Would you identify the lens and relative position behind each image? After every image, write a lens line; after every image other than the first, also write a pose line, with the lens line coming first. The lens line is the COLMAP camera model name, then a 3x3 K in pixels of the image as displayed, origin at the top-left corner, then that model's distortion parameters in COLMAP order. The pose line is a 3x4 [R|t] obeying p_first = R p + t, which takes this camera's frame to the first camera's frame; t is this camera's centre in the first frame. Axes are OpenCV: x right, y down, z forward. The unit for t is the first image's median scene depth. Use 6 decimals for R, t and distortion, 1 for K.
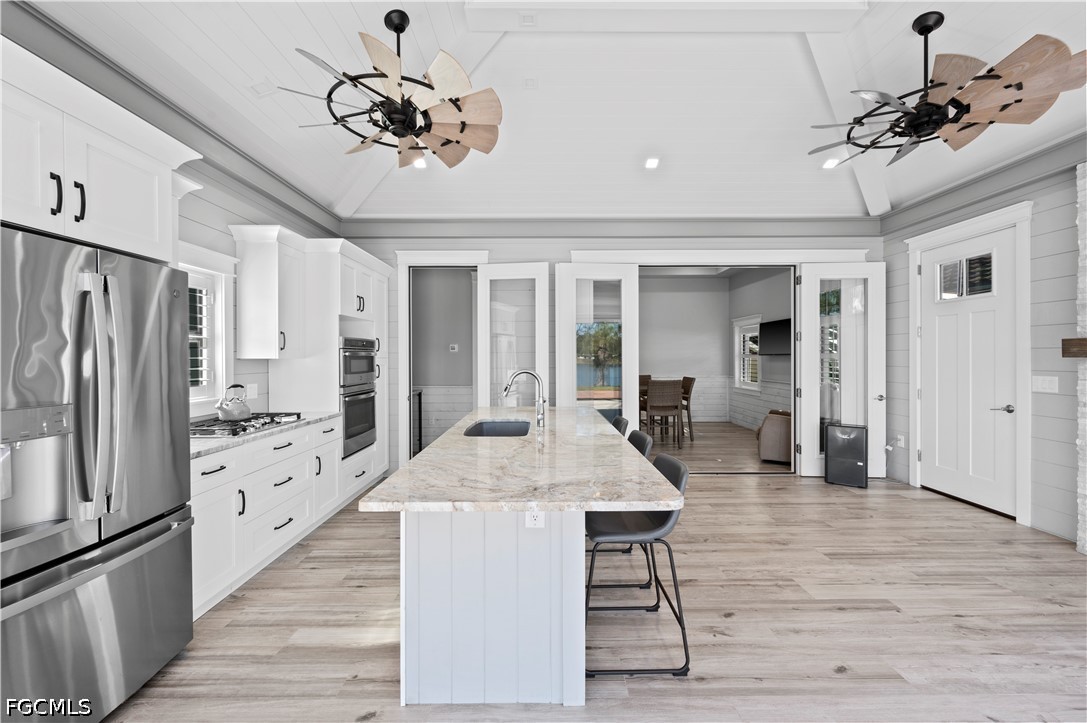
lens RADIAL K [[427.6, 0, 544.0], [0, 427.6, 357.1], [0, 0, 1]] dist [-0.000128, 0.000603]
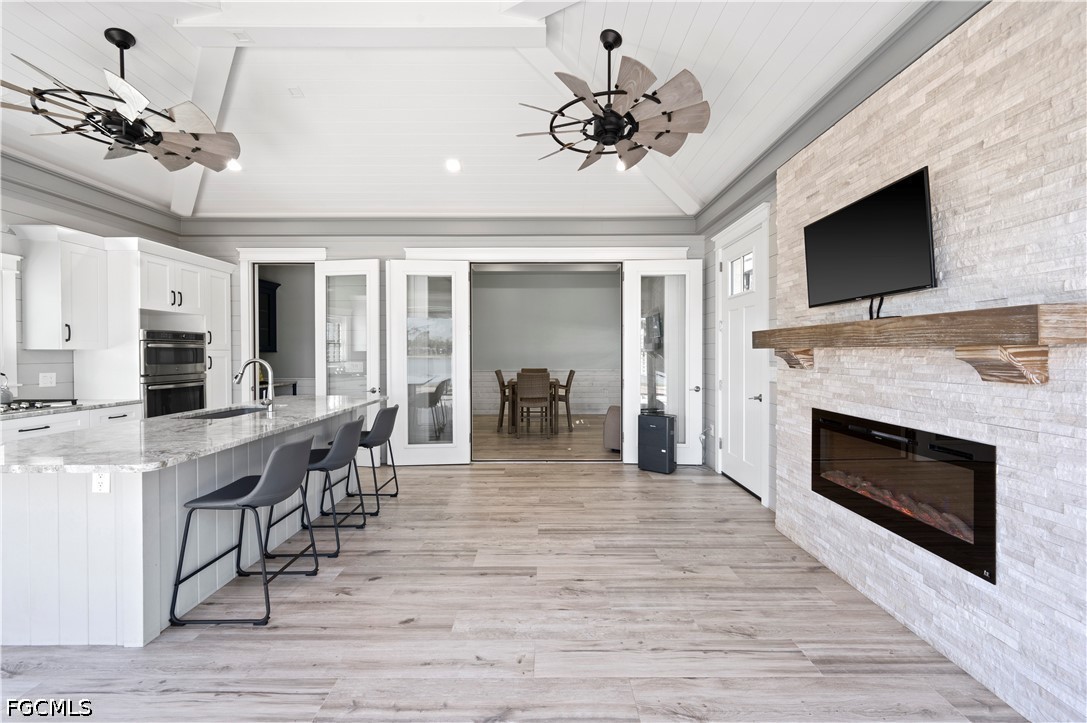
lens RADIAL K [[427.6, 0, 544.0], [0, 427.6, 357.1], [0, 0, 1]] dist [-0.000128, 0.000603]
pose [[0.999982, 0.001792, -0.005682, 0.596052], [-0.001737, 0.999952, 0.009599, 0.010615], [0.005699, -0.009589, 0.999938, -0.070589]]
